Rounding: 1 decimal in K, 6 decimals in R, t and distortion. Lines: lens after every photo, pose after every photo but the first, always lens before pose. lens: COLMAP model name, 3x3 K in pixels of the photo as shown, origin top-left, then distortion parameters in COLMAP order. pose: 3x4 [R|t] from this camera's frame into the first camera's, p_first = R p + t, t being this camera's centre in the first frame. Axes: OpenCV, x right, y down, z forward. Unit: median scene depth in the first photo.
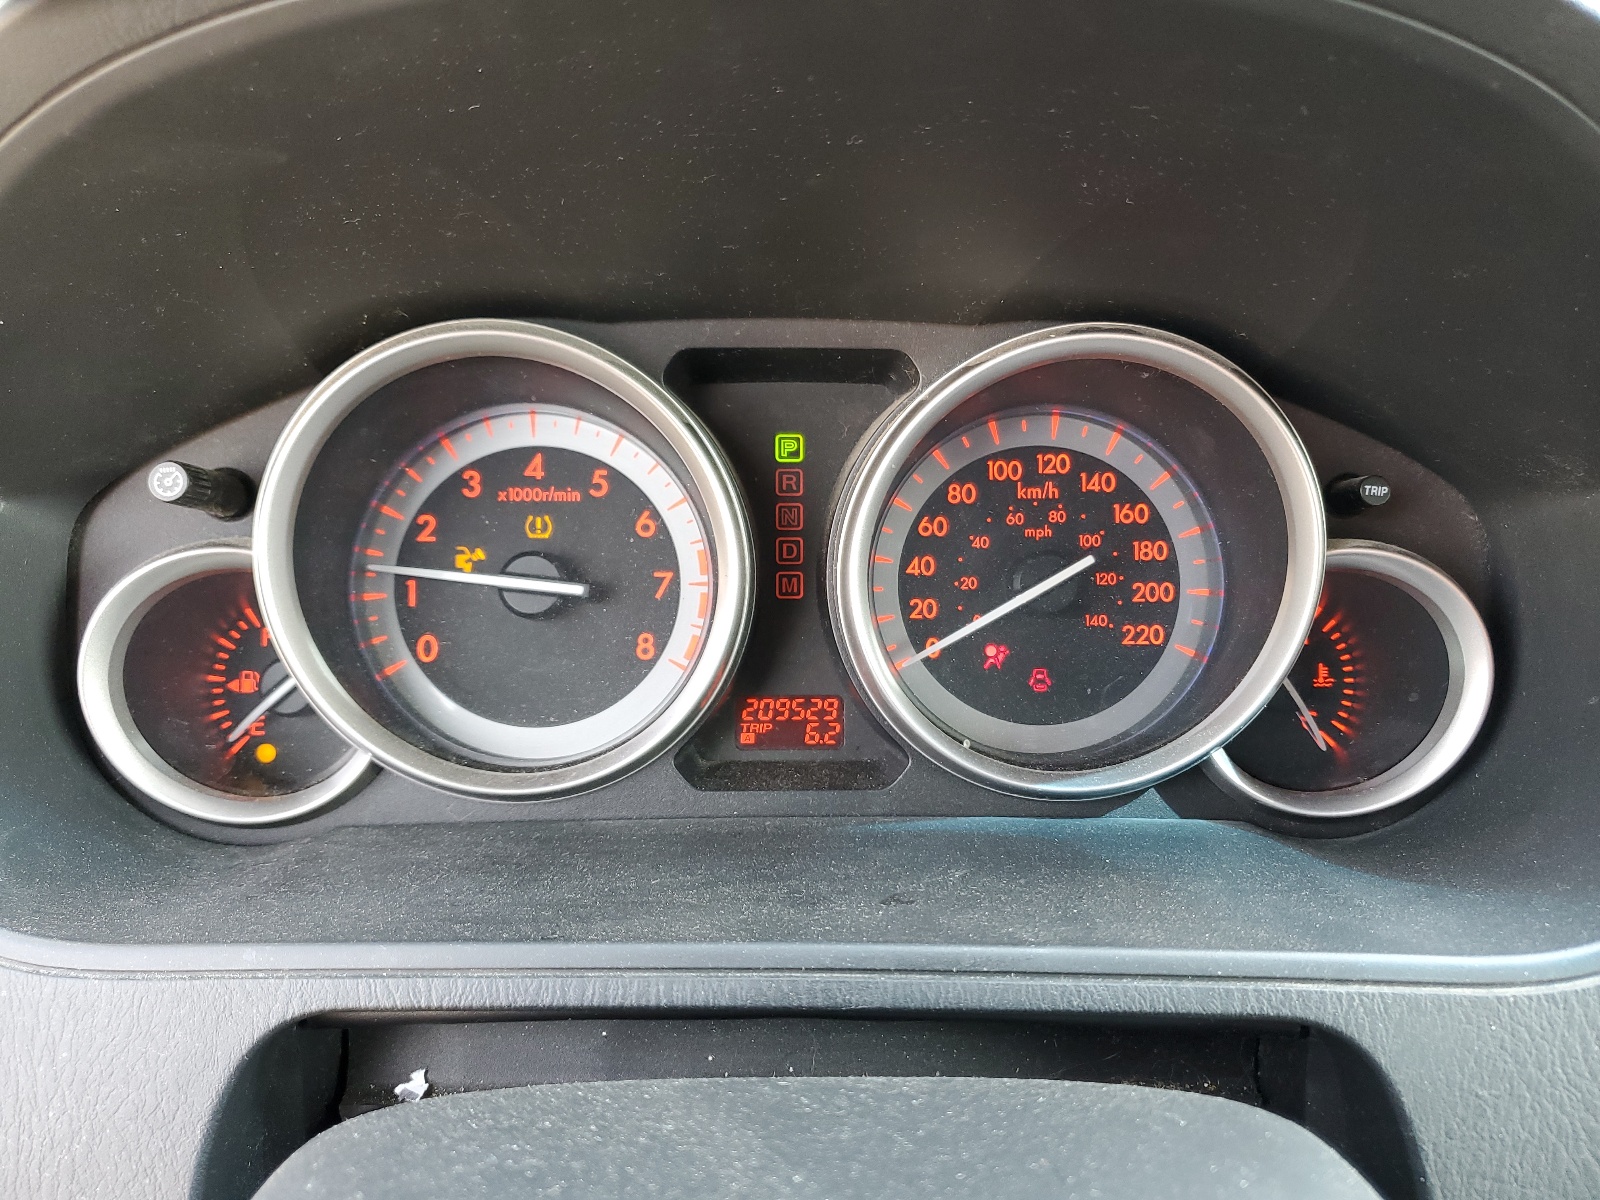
lens RADIAL K [[1202.5, 0, 802.8], [0, 1202.5, 596.9], [0, 0, 1]] dist [-0.002285, -0.002638]
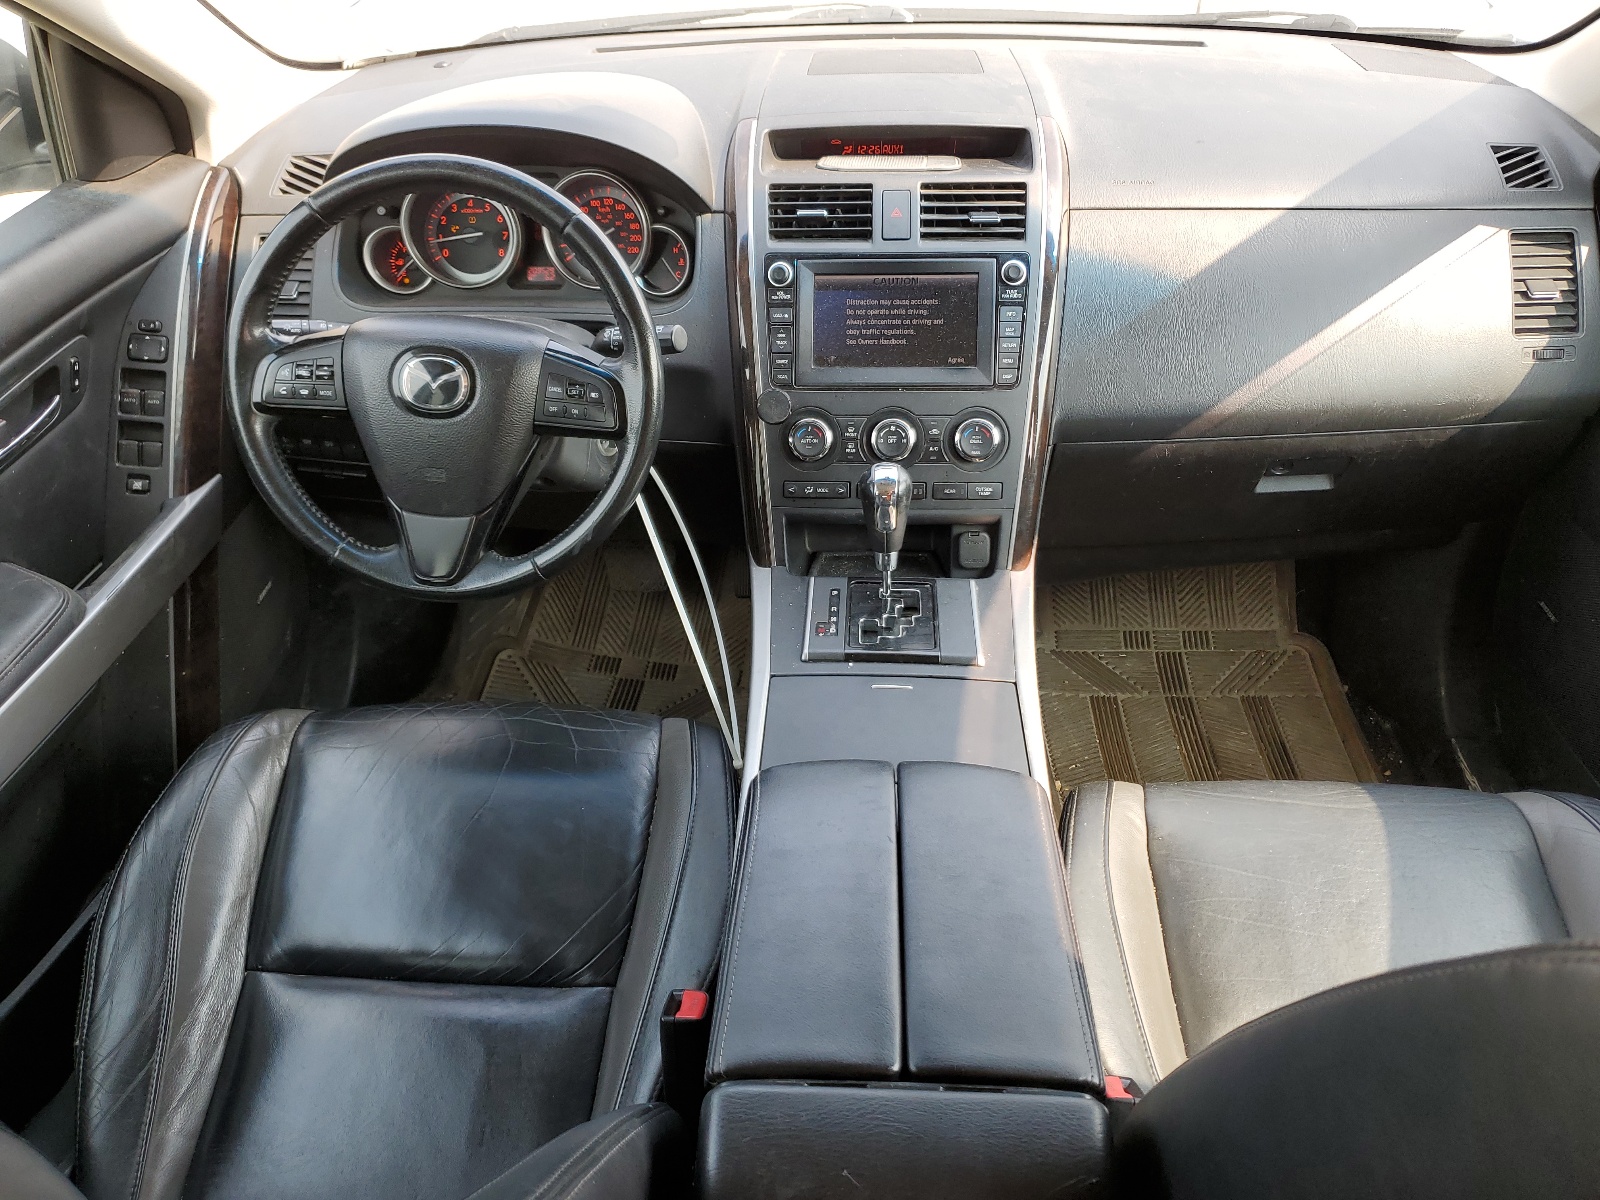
lens RADIAL K [[1202.5, 0, 798.4], [0, 1202.5, 603.0], [0, 0, 1]] dist [-0.002285, -0.002638]
pose [[0.998567, 0.013360, -0.051824, 1.088635], [0.000730, 0.964848, 0.262808, 0.118908], [0.053514, -0.262469, 0.963455, -3.105565]]
